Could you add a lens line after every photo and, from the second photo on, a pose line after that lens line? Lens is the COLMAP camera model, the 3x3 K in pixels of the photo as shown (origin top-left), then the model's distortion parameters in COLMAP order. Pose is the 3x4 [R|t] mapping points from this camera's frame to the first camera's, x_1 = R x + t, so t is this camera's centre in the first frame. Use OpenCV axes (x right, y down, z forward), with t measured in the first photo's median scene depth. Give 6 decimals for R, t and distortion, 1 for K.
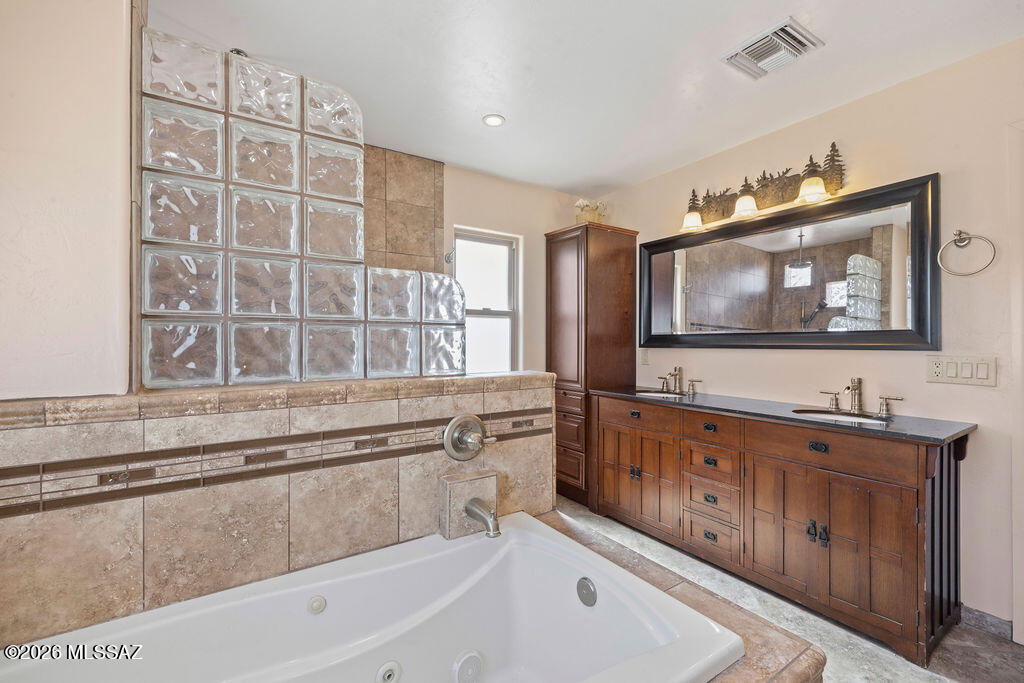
lens RADIAL K [[435.1, 0, 512.0], [0, 435.1, 339.1], [0, 0, 1]] dist [0.001748, 0.000141]
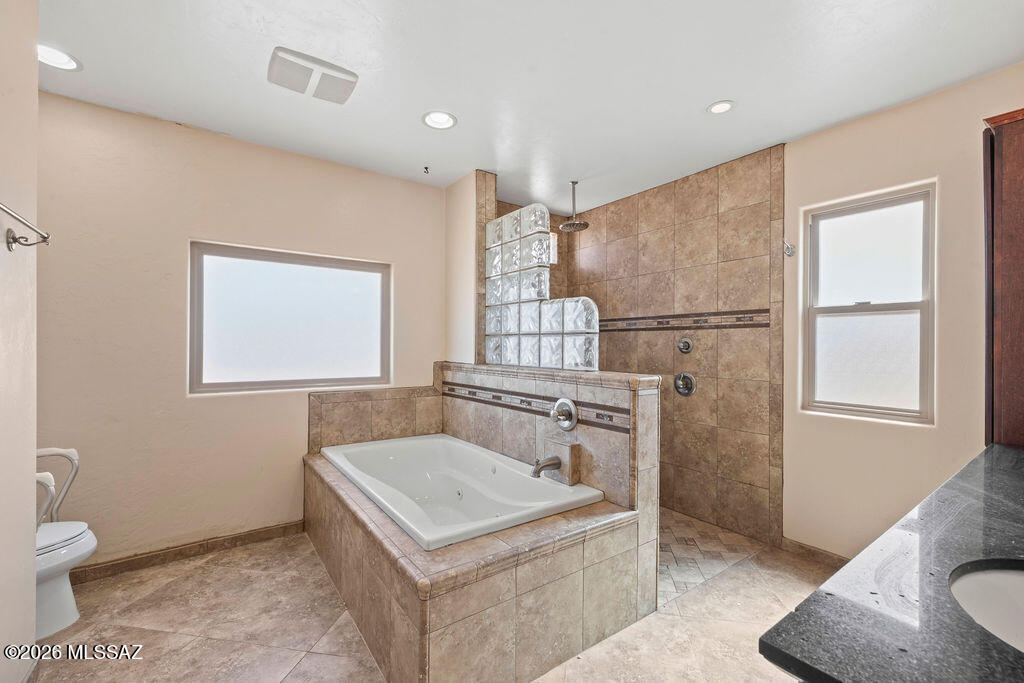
lens RADIAL K [[435.1, 0, 513.4], [0, 435.1, 343.8], [0, 0, 1]] dist [0.001748, 0.000141]
pose [[0.043460, 0.000924, -0.999055, 1.376927], [-0.000978, 0.999999, 0.000882, -0.002165], [0.999055, 0.000938, 0.043461, 0.826758]]
